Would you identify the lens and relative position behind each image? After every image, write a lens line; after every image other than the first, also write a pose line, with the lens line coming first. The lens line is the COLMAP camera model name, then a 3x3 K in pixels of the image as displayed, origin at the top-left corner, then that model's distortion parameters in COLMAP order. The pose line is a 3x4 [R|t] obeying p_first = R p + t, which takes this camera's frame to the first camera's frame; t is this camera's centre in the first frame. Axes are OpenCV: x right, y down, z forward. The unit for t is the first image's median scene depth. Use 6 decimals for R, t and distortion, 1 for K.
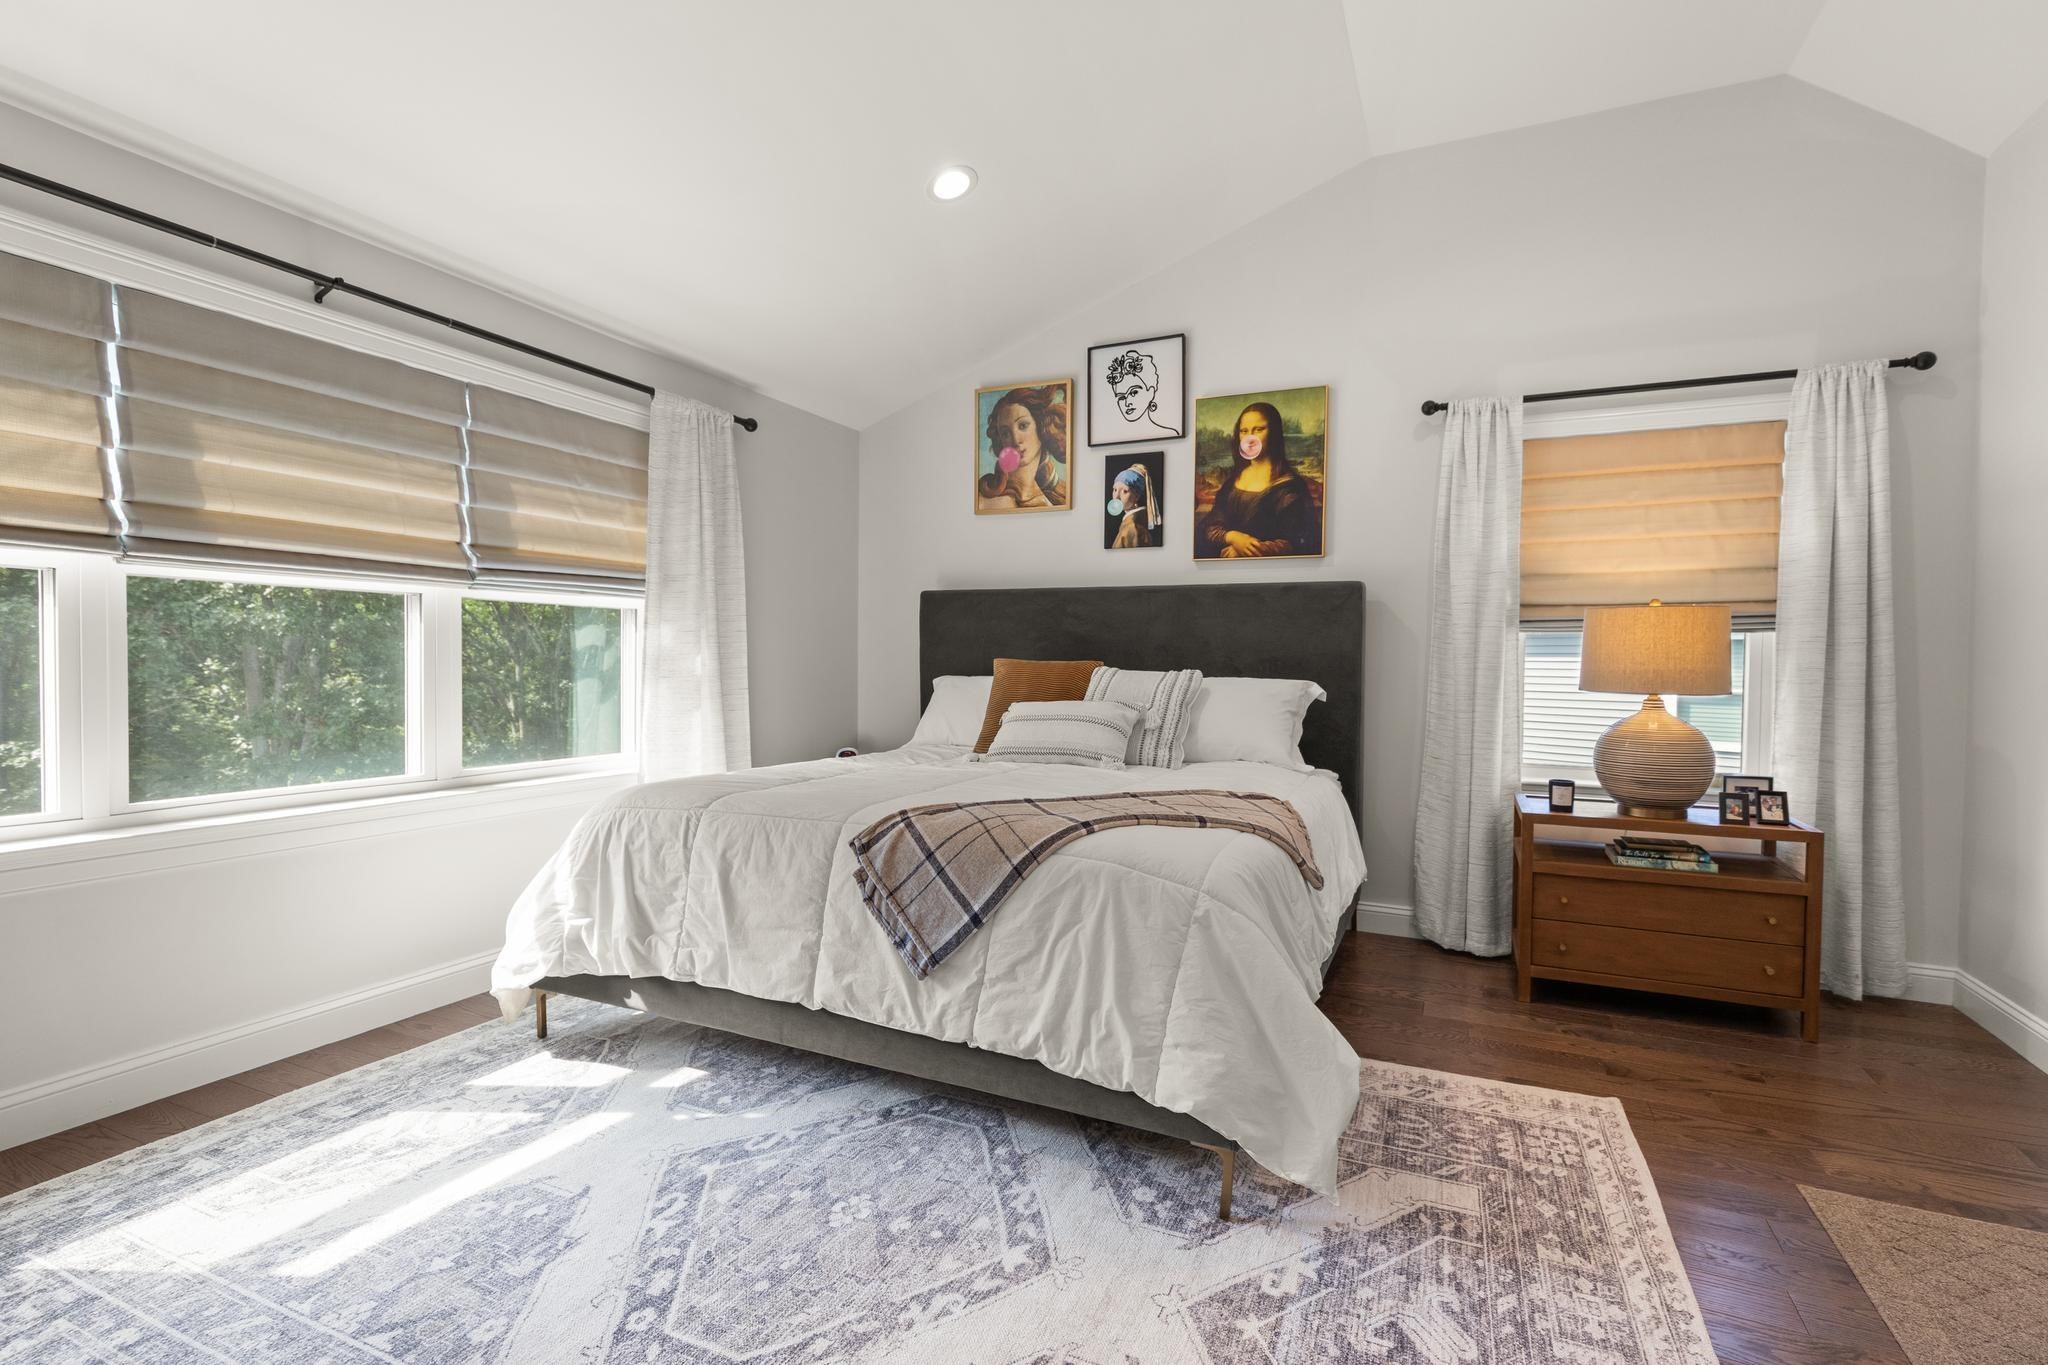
lens RADIAL K [[949.5, 0, 1024.6], [0, 949.5, 681.2], [0, 0, 1]] dist [0.009009, -0.001942]
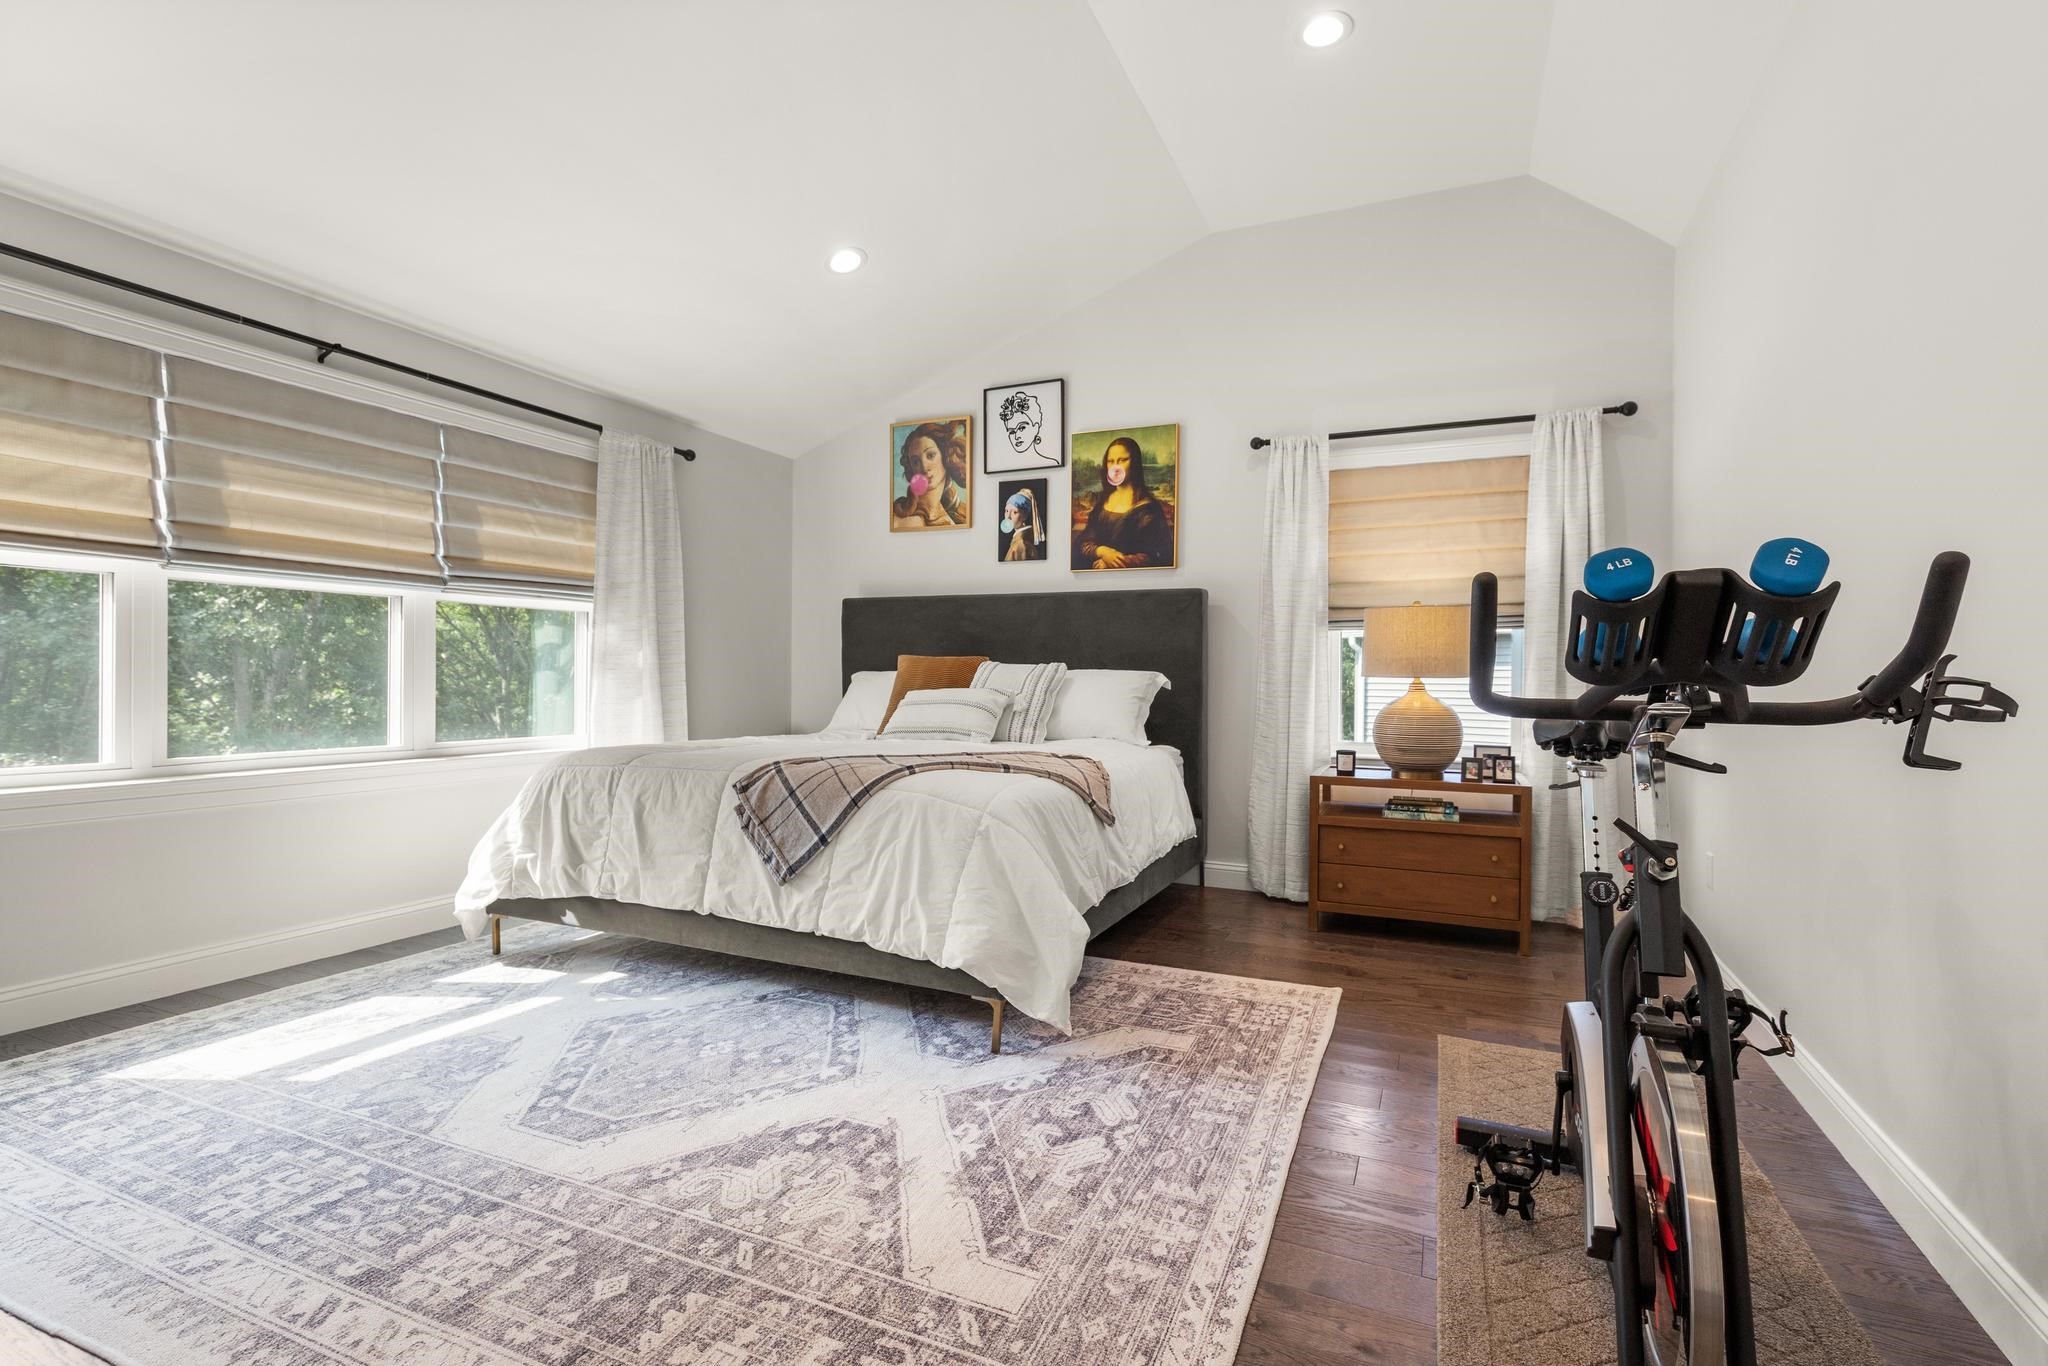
lens RADIAL K [[949.5, 0, 1026.2], [0, 949.5, 682.8], [0, 0, 1]] dist [0.009009, -0.001942]
pose [[0.999952, -0.001051, 0.009735, 0.146783], [0.001219, 0.999849, -0.017346, 0.039321], [-0.009716, 0.017357, 0.999802, -0.215390]]
